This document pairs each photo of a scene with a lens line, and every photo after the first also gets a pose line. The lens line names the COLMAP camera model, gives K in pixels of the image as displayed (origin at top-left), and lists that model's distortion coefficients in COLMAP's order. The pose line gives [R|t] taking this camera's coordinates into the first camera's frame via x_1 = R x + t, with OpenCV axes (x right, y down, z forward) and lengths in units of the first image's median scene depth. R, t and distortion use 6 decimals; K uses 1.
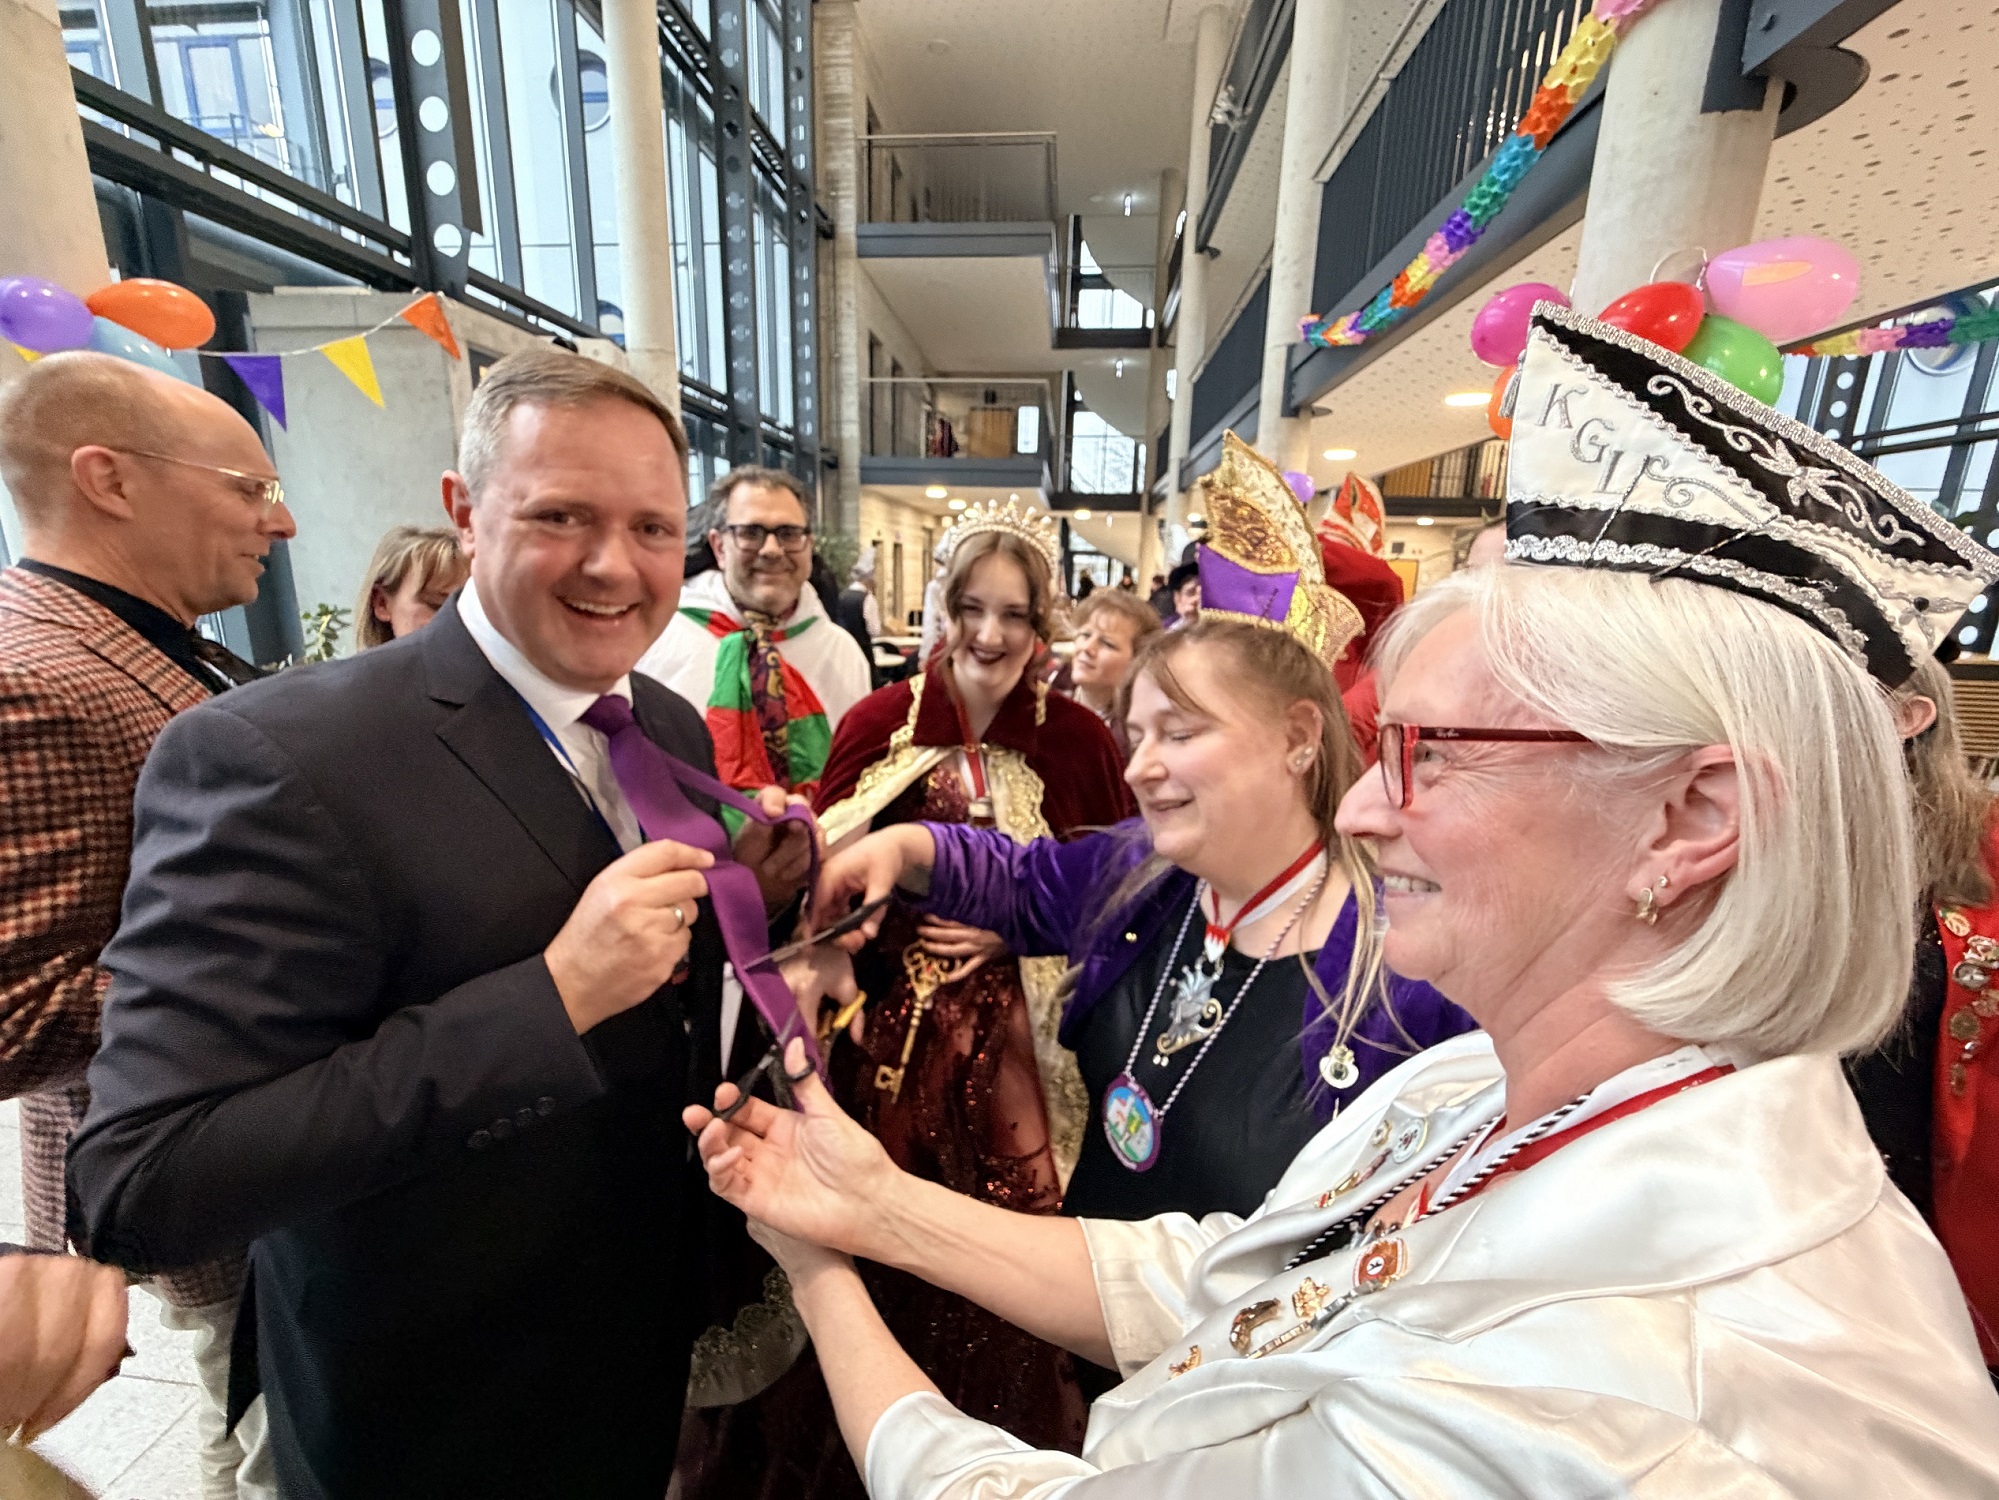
lens RADIAL K [[795.2, 0, 999.1], [0, 795.2, 757.2], [0, 0, 1]] dist [-0.010287, -0.000790]
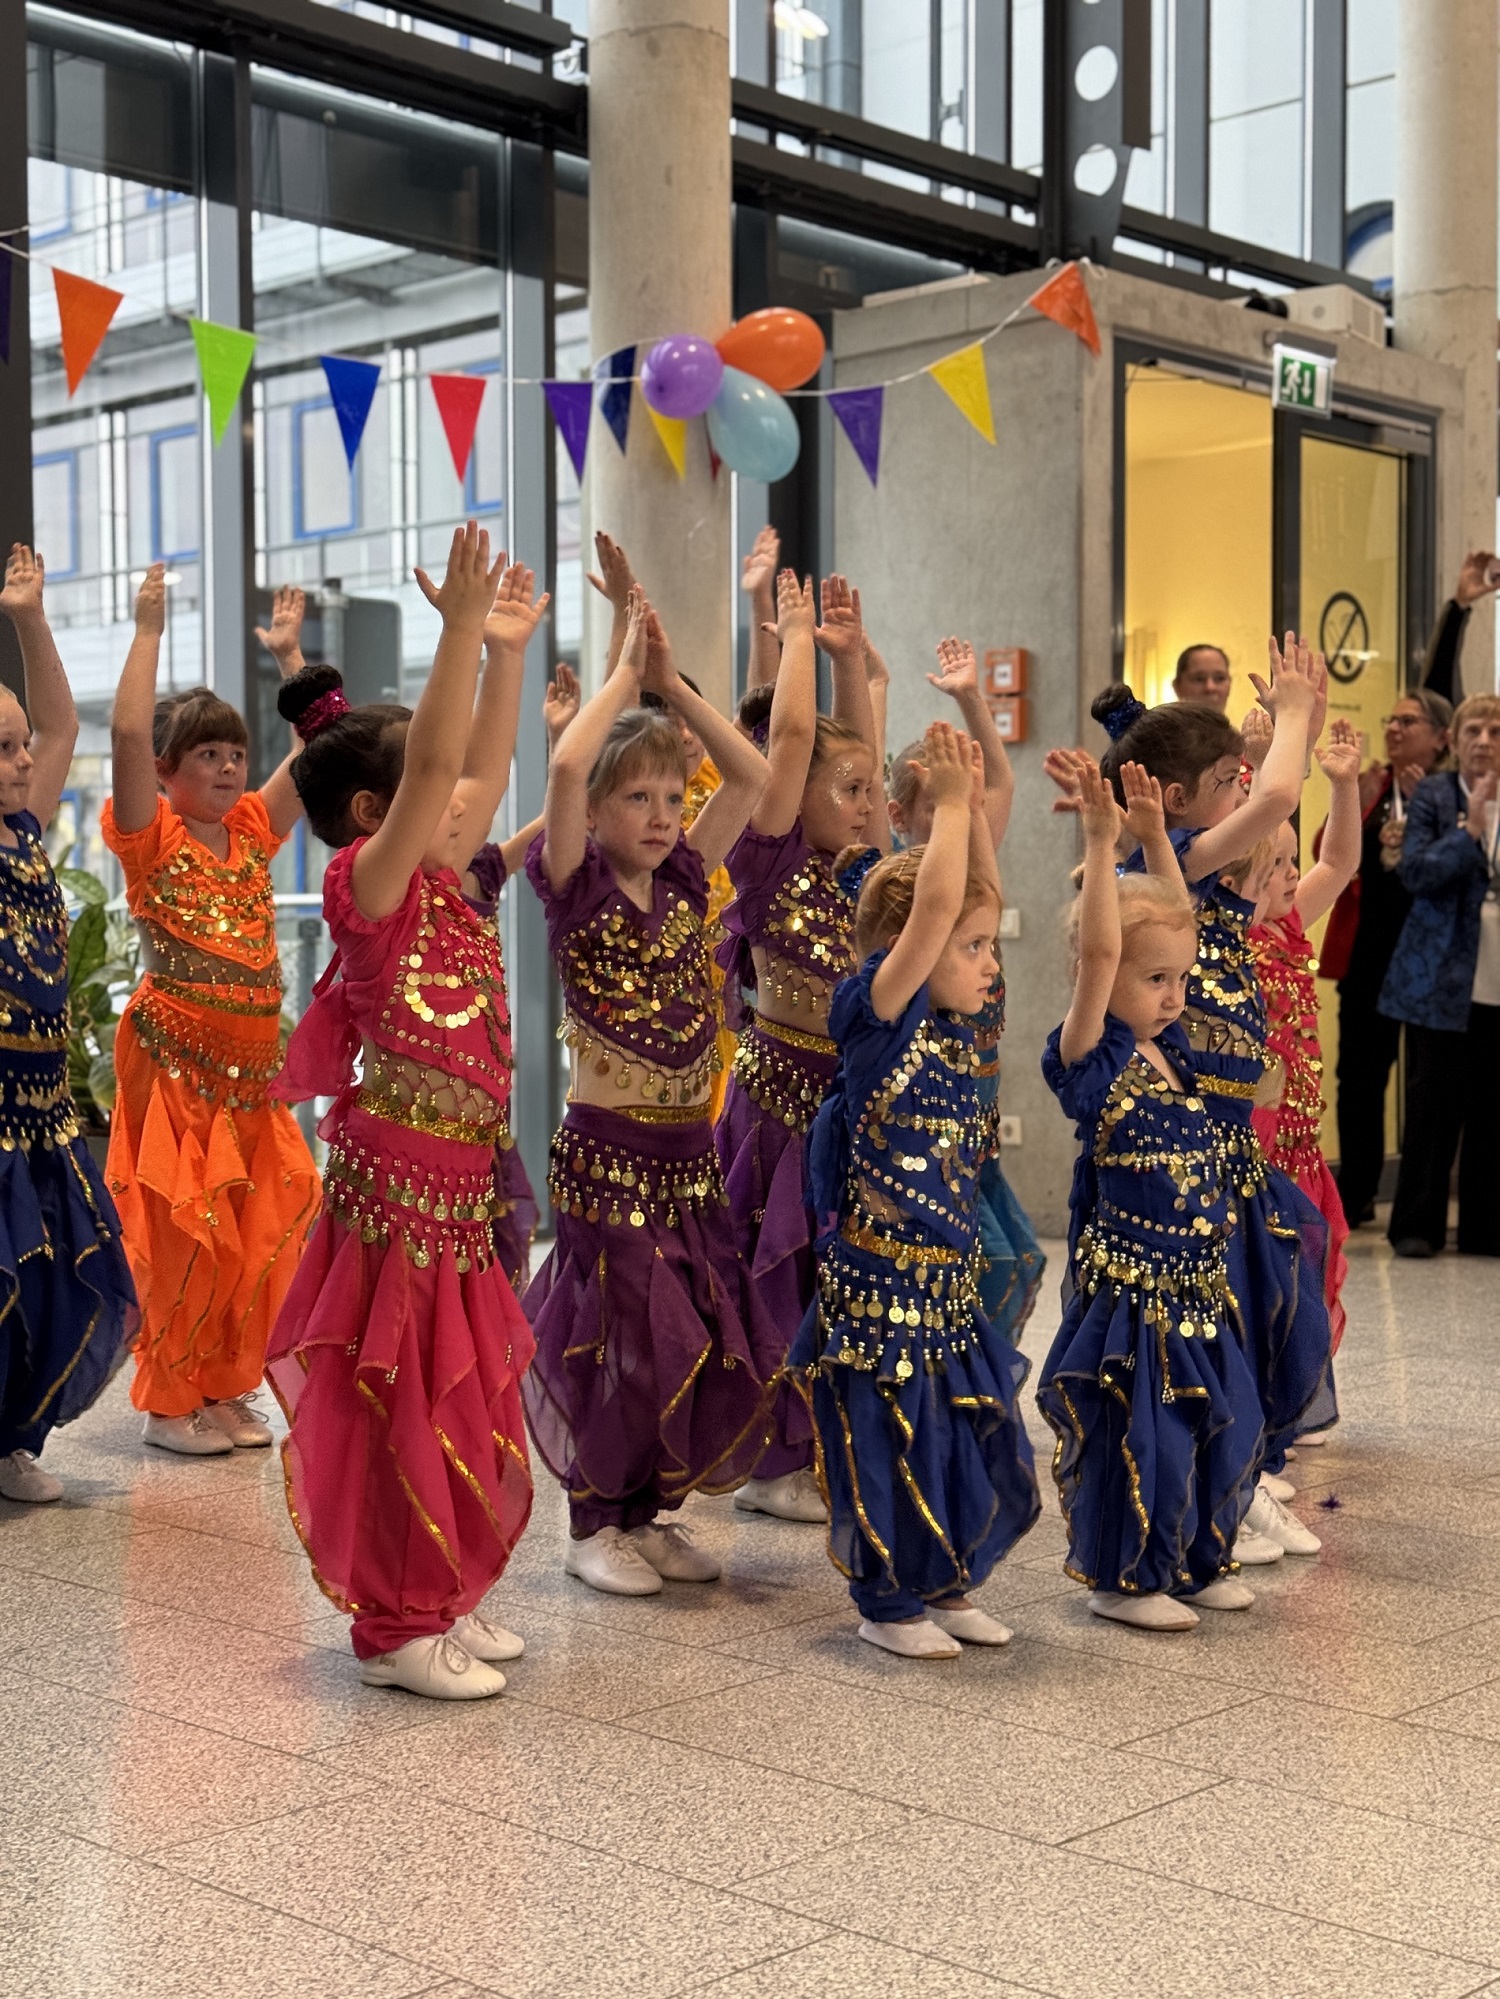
lens RADIAL K [[2843.9, 0, 733.7], [0, 2843.9, 993.5], [0, 0, 1]] dist [0.108352, 0.000000]
pose [[0.781248, -0.023861, -0.623764, 0.407858], [-0.120057, 0.974869, -0.187660, 0.372727], [0.612566, 0.221497, 0.758750, -0.652356]]
